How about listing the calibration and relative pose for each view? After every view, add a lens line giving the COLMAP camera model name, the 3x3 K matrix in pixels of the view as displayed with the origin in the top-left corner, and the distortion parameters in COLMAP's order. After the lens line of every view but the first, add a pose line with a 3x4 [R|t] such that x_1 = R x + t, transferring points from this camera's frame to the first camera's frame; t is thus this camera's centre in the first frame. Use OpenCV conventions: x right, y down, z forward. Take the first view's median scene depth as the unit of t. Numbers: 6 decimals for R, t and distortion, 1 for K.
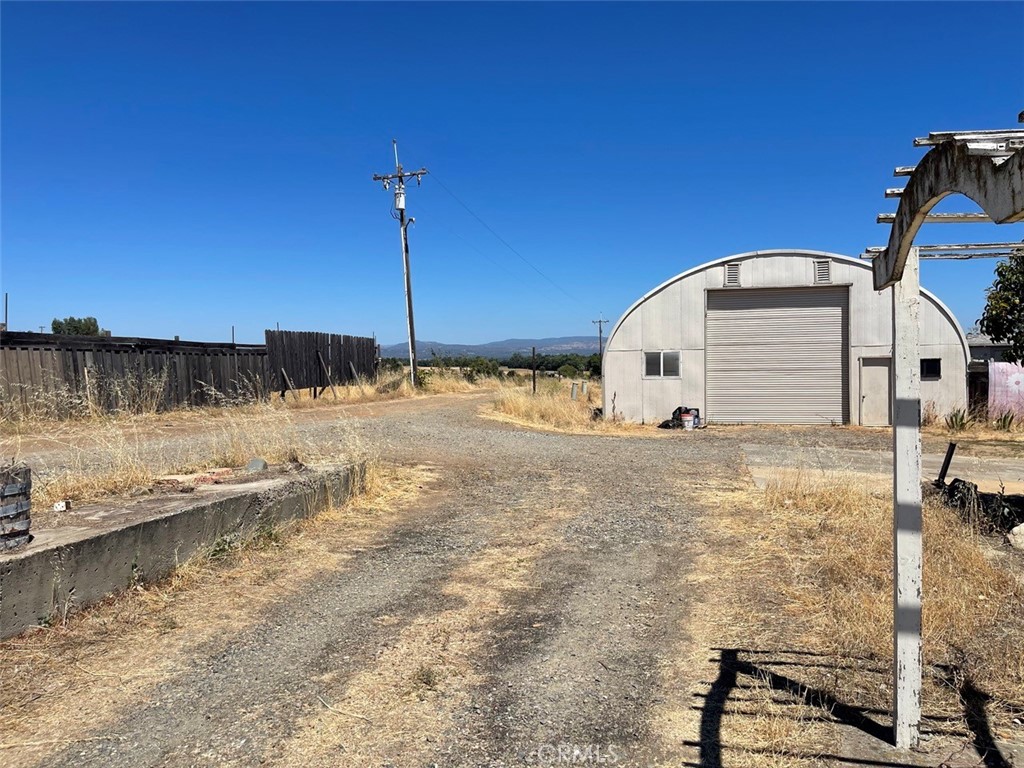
lens RADIAL K [[764.2, 0, 508.3], [0, 764.2, 385.2], [0, 0, 1]] dist [0.059040, -0.089739]
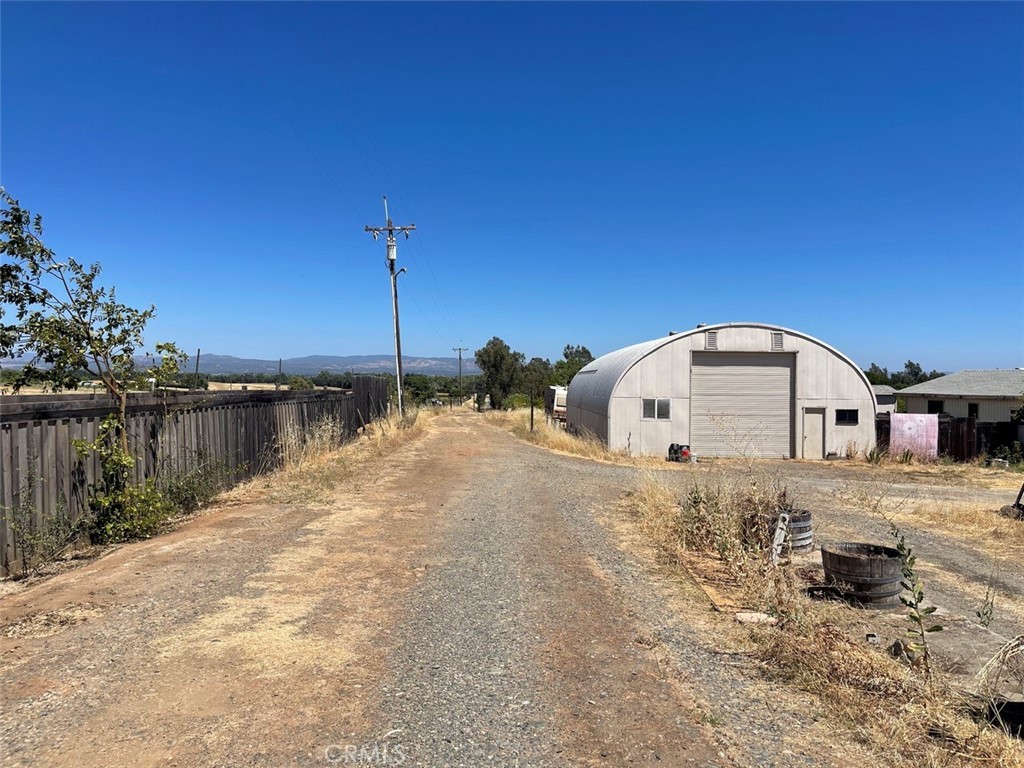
lens RADIAL K [[767.3, 0, 489.6], [0, 767.3, 383.0], [0, 0, 1]] dist [0.059889, -0.083421]
pose [[0.972540, 0.023453, 0.231552, -0.358454], [-0.017134, 0.999425, -0.029261, -0.028788], [-0.232105, 0.024491, 0.972382, -0.154943]]
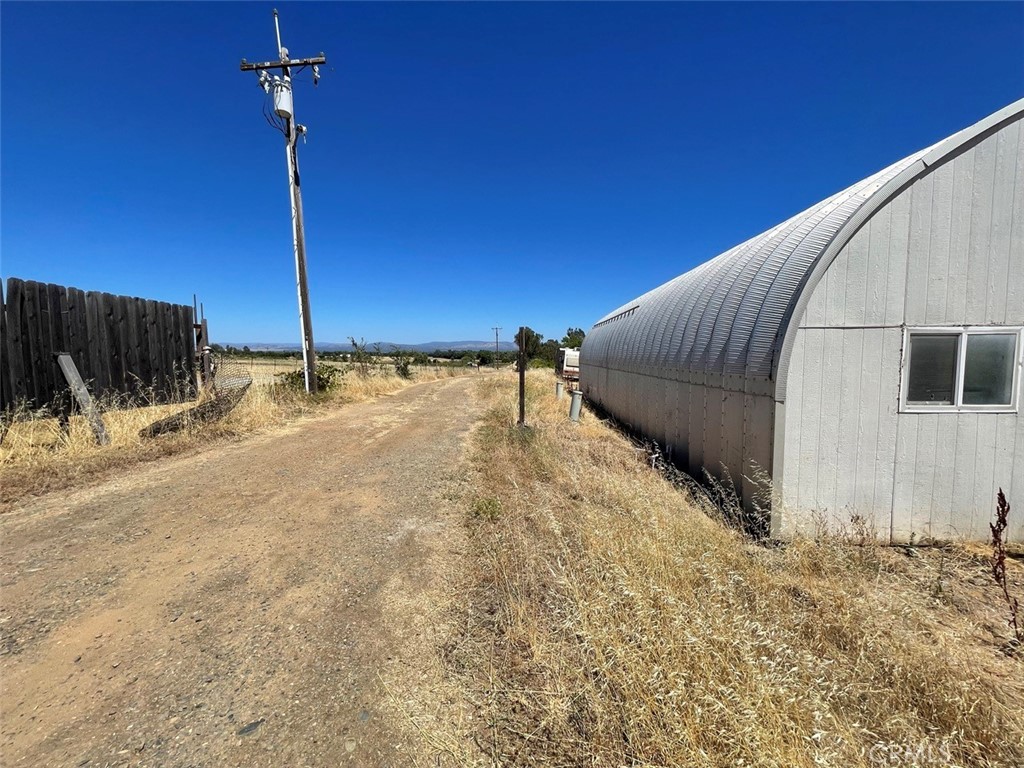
lens RADIAL K [[398.1, 0, 512.0], [0, 398.1, 384.0], [0, 0, 1]] dist [0.000939, 0.000064]
pose [[0.980640, -0.006638, 0.195706, -0.028778], [-0.001854, 0.999066, 0.043181, -0.028493], [-0.195810, -0.042708, 0.979711, 0.880521]]
